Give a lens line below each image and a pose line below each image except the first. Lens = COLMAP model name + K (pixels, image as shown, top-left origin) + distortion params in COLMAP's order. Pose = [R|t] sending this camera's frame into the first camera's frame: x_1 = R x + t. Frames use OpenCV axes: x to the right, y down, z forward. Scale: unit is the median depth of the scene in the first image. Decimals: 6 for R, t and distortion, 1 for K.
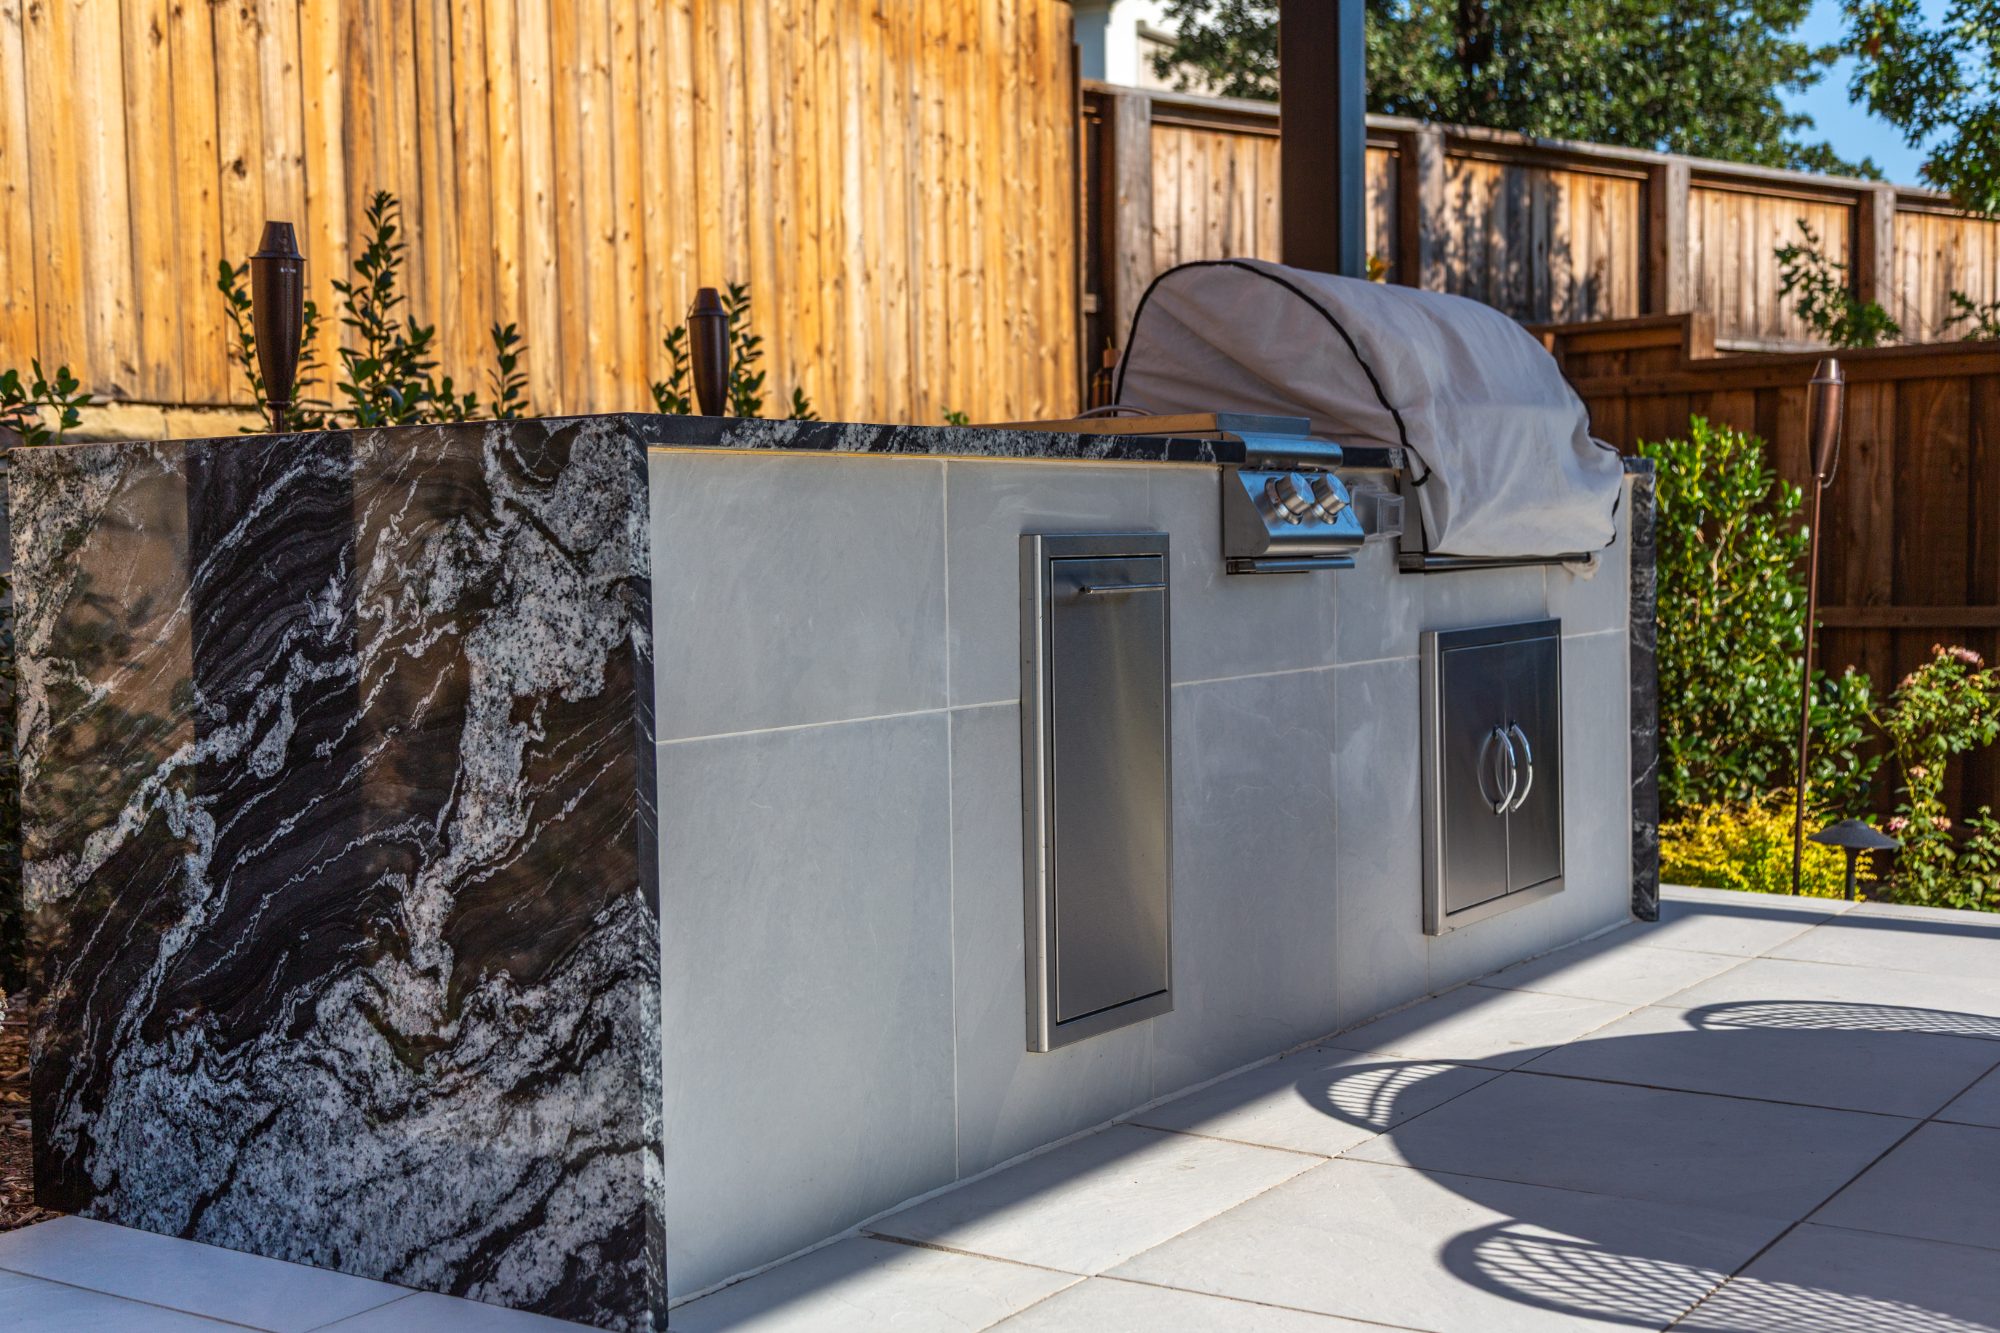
lens RADIAL K [[2582.4, 0, 999.4], [0, 2582.4, 667.3], [0, 0, 1]] dist [0.028873, 0.000000]
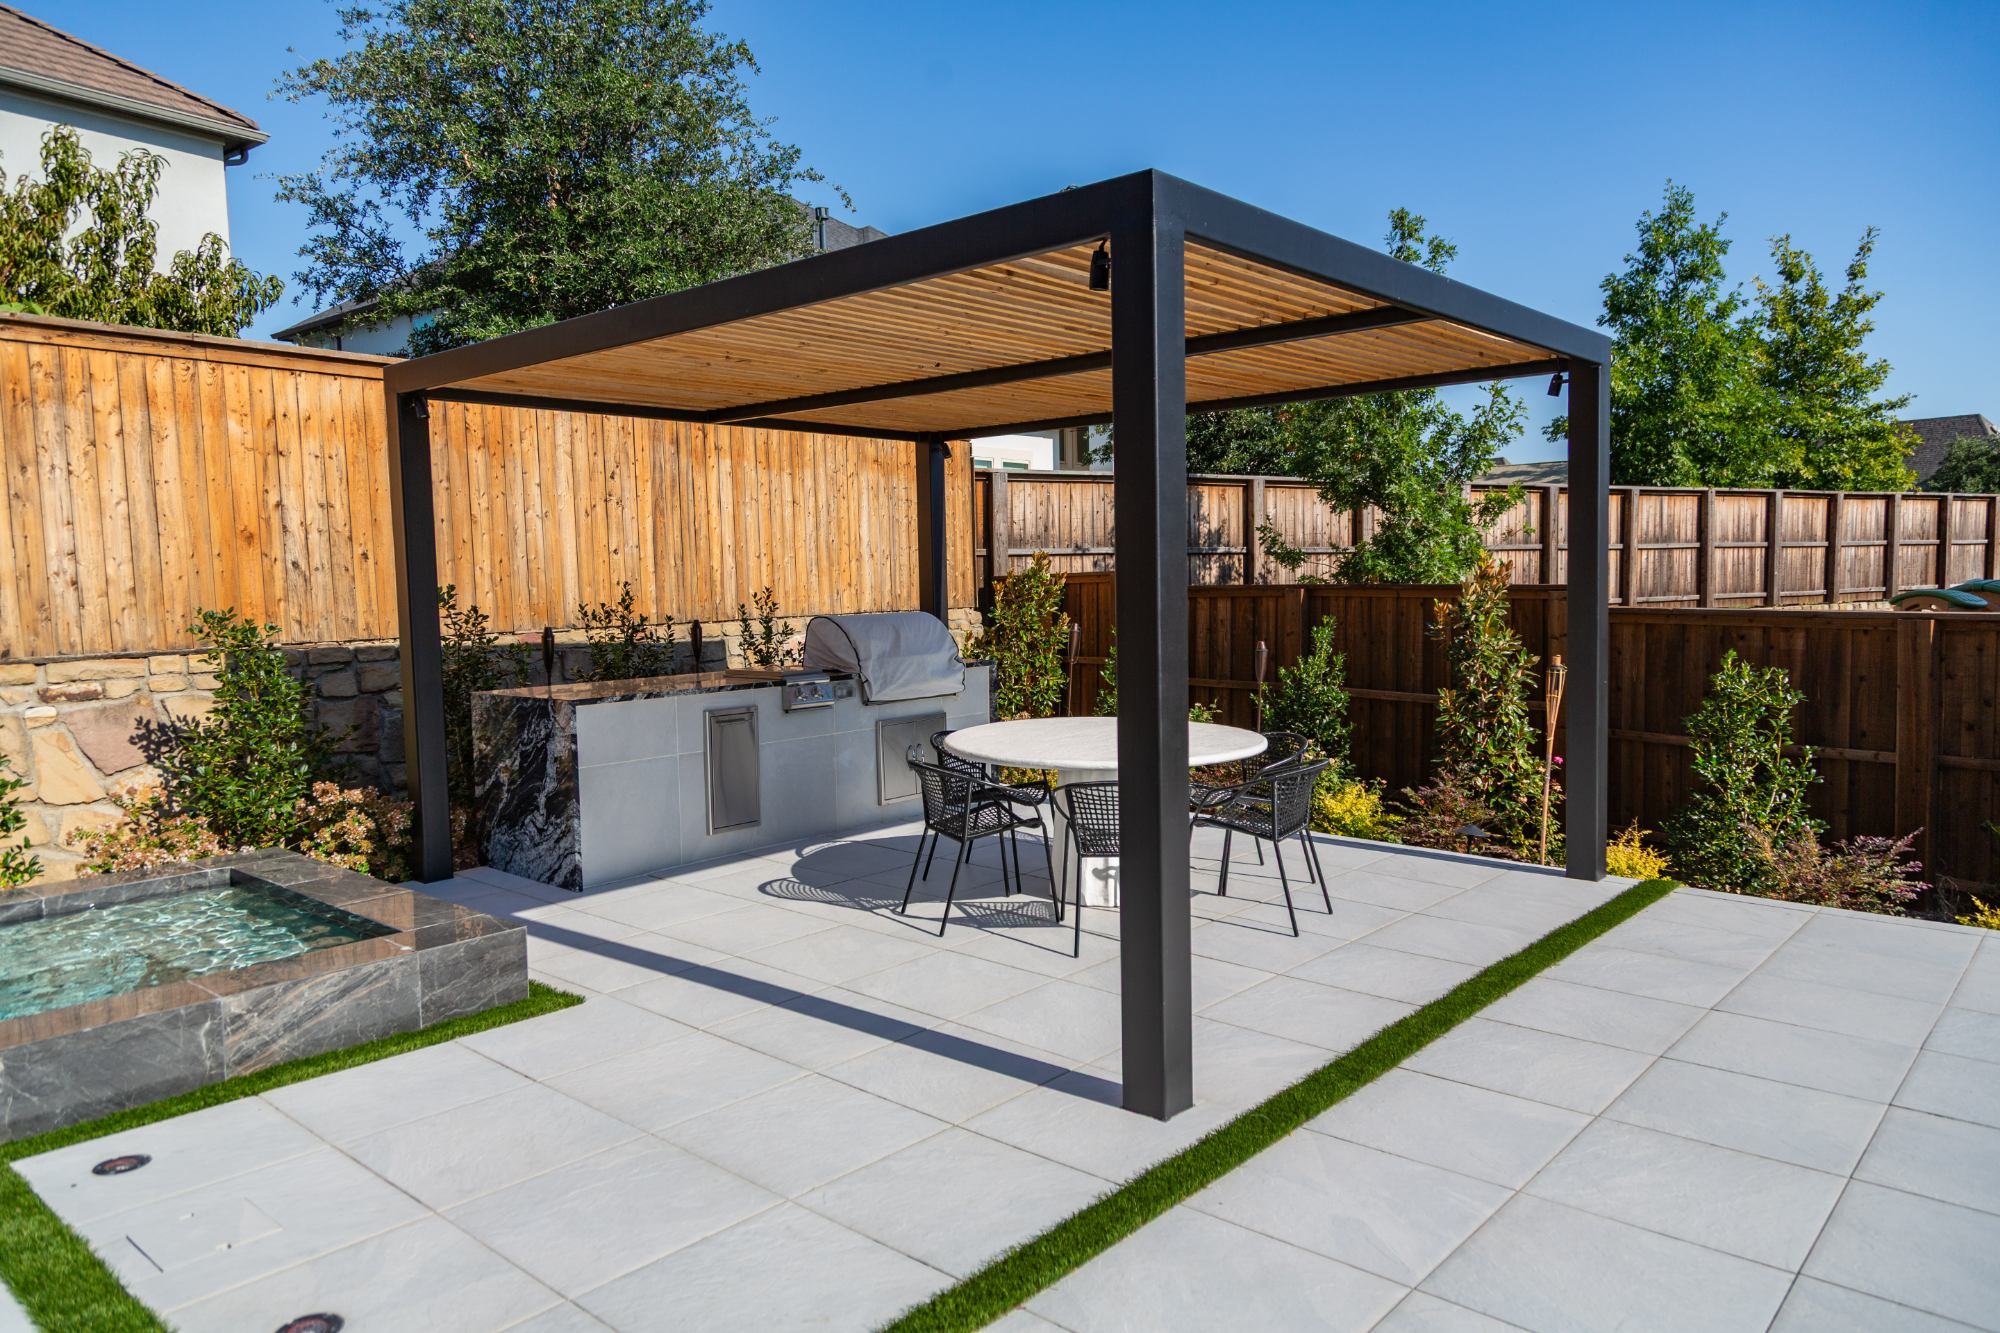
lens RADIAL K [[1303.6, 0, 1005.5], [0, 1303.6, 671.9], [0, 0, 1]] dist [0.008995, 0.002386]
pose [[0.990136, 0.008480, -0.139853, 0.356671], [-0.004912, 0.999654, 0.025838, -0.077959], [0.140024, -0.024897, 0.989835, -0.459788]]
